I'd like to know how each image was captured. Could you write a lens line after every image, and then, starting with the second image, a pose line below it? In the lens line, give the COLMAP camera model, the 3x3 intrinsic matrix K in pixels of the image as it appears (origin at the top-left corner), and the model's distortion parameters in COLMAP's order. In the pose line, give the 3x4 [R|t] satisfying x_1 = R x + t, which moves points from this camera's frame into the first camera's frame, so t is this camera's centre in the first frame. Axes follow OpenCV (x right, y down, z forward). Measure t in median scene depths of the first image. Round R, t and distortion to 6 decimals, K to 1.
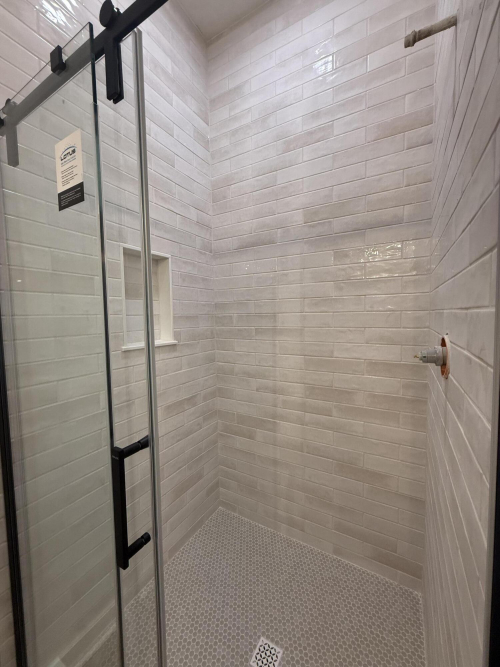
lens RADIAL K [[265.8, 0, 250.0], [0, 265.8, 332.9], [0, 0, 1]] dist [0.000296, -0.000043]
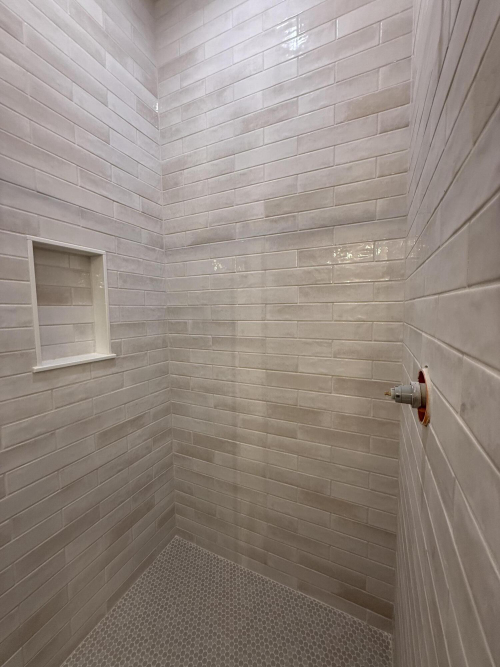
lens RADIAL K [[265.8, 0, 249.7], [0, 265.8, 333.2], [0, 0, 1]] dist [0.000296, -0.000043]
pose [[0.997150, -0.001901, 0.075414, 0.087634], [0.000449, 0.999814, 0.019271, -0.053162], [-0.075437, -0.019182, 0.996966, 0.138309]]
